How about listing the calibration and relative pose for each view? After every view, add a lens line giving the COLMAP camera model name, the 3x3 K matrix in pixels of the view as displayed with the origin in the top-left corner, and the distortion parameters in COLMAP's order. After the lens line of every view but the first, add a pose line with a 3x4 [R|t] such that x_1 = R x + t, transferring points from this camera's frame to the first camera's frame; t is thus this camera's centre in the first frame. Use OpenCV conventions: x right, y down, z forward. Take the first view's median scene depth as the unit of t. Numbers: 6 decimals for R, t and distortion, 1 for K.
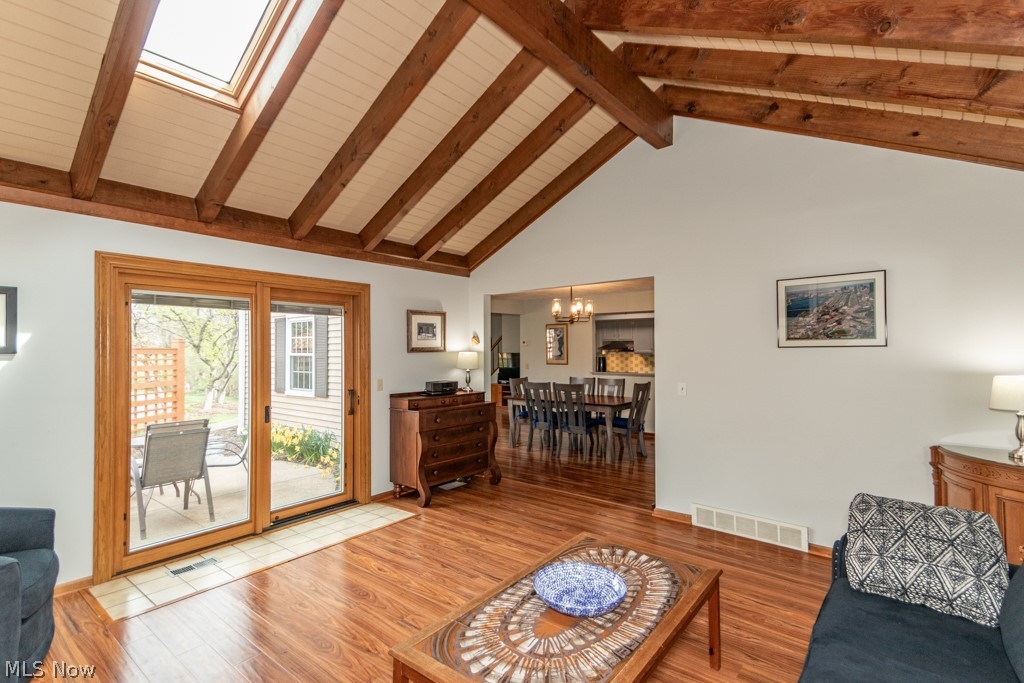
lens RADIAL K [[491.7, 0, 505.5], [0, 491.7, 341.0], [0, 0, 1]] dist [0.070055, -0.029704]
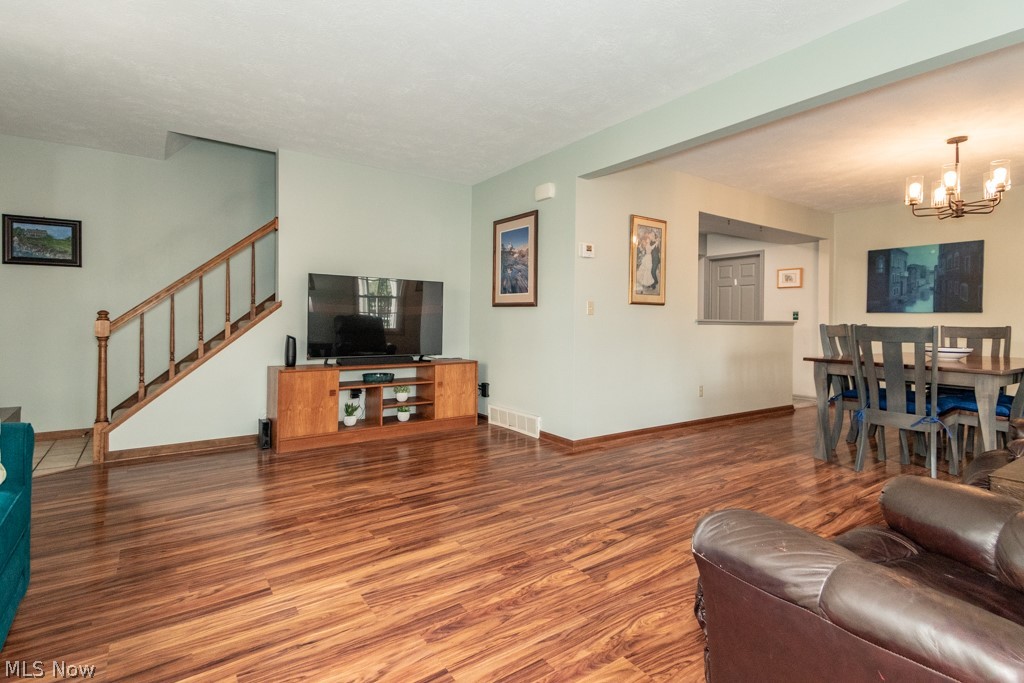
lens RADIAL K [[501.0, 0, 515.0], [0, 501.0, 321.5], [0, 0, 1]] dist [0.044387, -0.000837]
pose [[0.244244, 0.004540, 0.969703, -0.899075], [-0.028369, 0.999594, 0.002466, 0.153398], [-0.969299, -0.028112, 0.244274, 2.356001]]
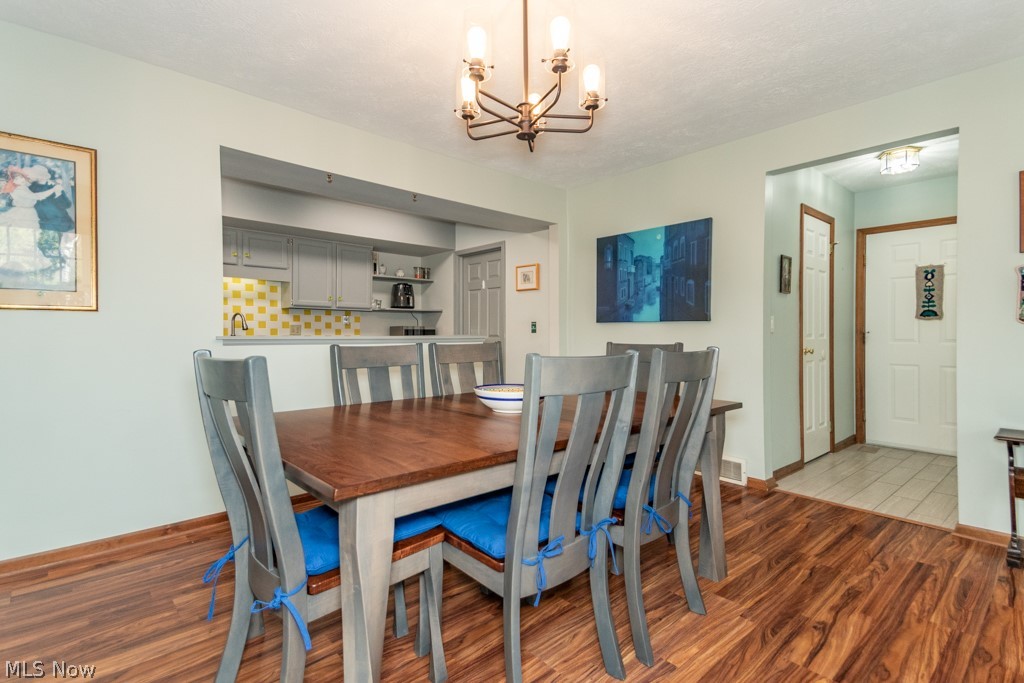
lens RADIAL K [[491.7, 0, 505.5], [0, 491.7, 341.0], [0, 0, 1]] dist [0.070055, -0.029704]
pose [[0.142011, -0.009417, 0.989820, -0.241020], [-0.017656, 0.999772, 0.012045, 0.130465], [-0.989708, -0.019187, 0.141812, 1.736719]]
